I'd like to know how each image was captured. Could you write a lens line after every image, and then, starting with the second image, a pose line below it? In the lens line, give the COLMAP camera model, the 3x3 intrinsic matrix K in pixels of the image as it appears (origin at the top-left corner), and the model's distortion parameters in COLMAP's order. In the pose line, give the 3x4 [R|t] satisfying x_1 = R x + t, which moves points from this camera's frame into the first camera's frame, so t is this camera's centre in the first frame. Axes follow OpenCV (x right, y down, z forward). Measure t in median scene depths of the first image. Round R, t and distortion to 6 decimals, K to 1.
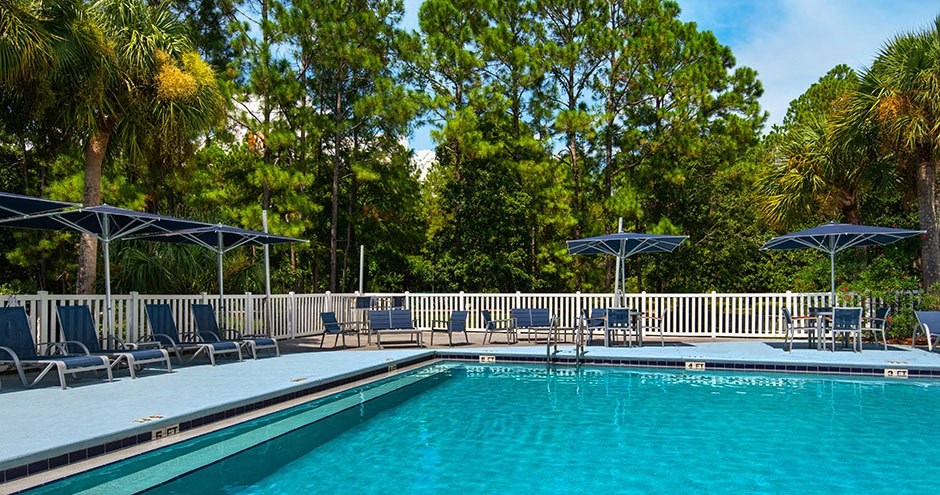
lens RADIAL K [[652.9, 0, 471.0], [0, 652.9, 302.9], [0, 0, 1]] dist [0.005877, 0.001825]
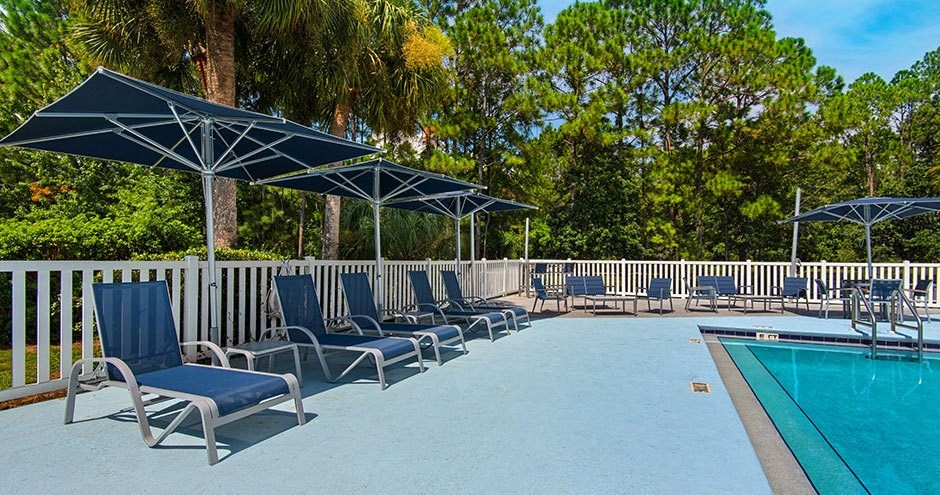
lens RADIAL K [[486.9, 0, 469.6], [0, 486.9, 259.4], [0, 0, 1]] dist [-0.022970, -0.000339]
pose [[0.989217, 0.007785, -0.146251, -0.111095], [-0.010017, 0.999844, -0.014530, -0.001667], [0.146115, 0.015838, 0.989141, 0.115688]]
